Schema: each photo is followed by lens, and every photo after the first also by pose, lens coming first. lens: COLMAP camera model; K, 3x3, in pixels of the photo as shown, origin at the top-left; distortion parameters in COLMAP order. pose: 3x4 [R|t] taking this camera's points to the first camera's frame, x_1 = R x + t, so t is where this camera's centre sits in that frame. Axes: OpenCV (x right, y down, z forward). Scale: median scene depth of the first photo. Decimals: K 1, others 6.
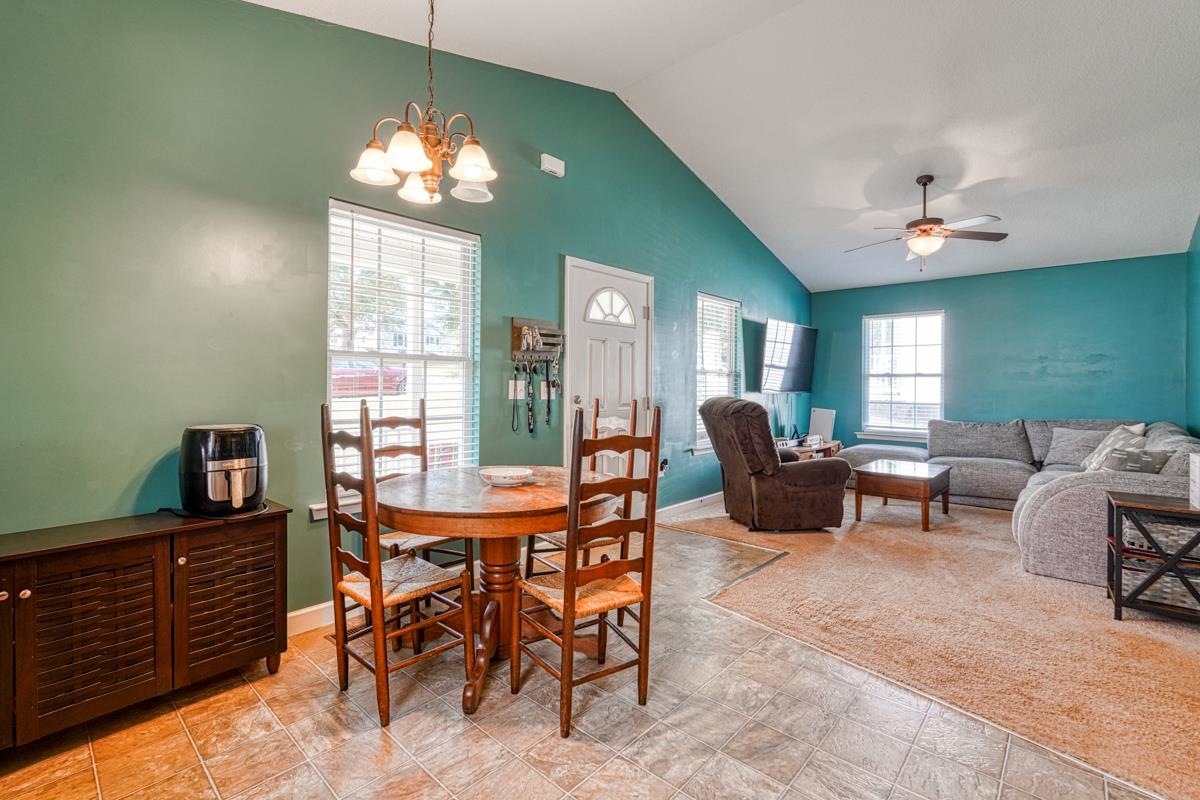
lens RADIAL K [[531.4, 0, 600.0], [0, 531.4, 400.0], [0, 0, 1]] dist [-0.013755, 0.000571]
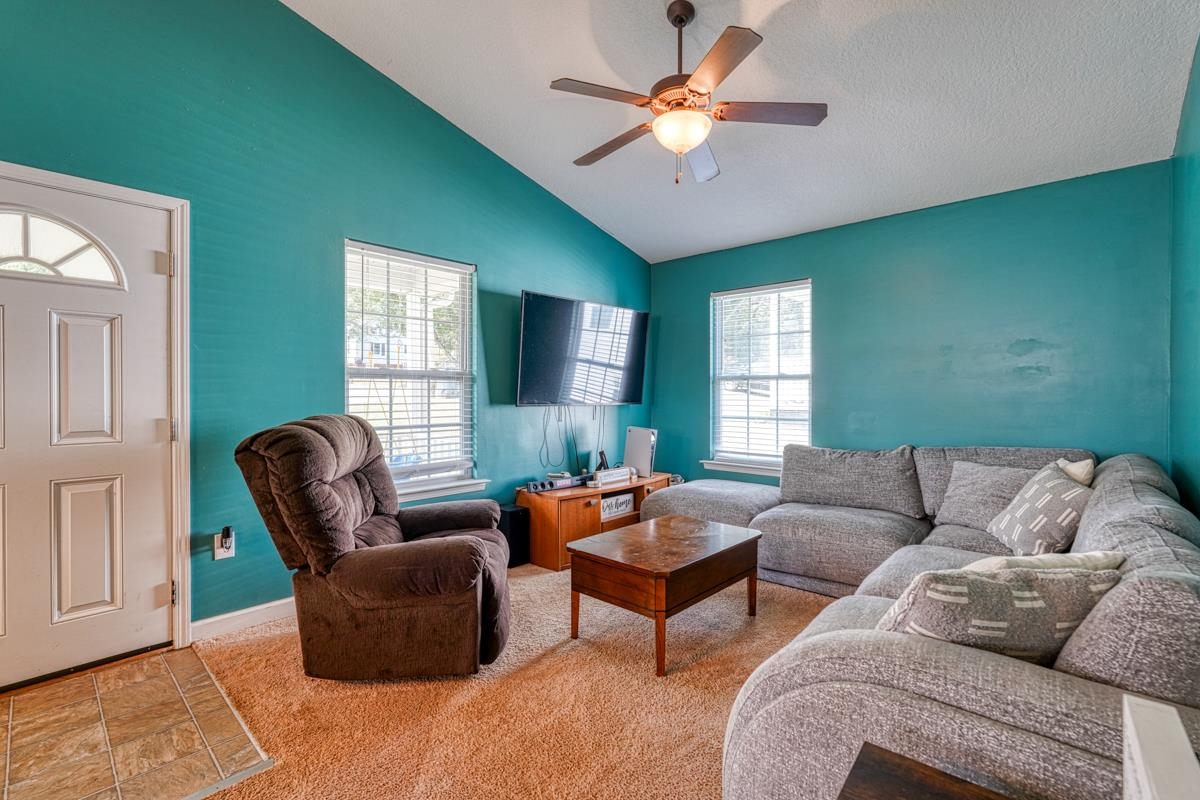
lens RADIAL K [[531.4, 0, 600.0], [0, 531.4, 400.0], [0, 0, 1]] dist [-0.013755, 0.000571]
pose [[0.999981, -0.005760, -0.002295, 0.450213], [0.005724, 0.999865, -0.015409, -0.010283], [0.002384, 0.015396, 0.999879, 0.384270]]
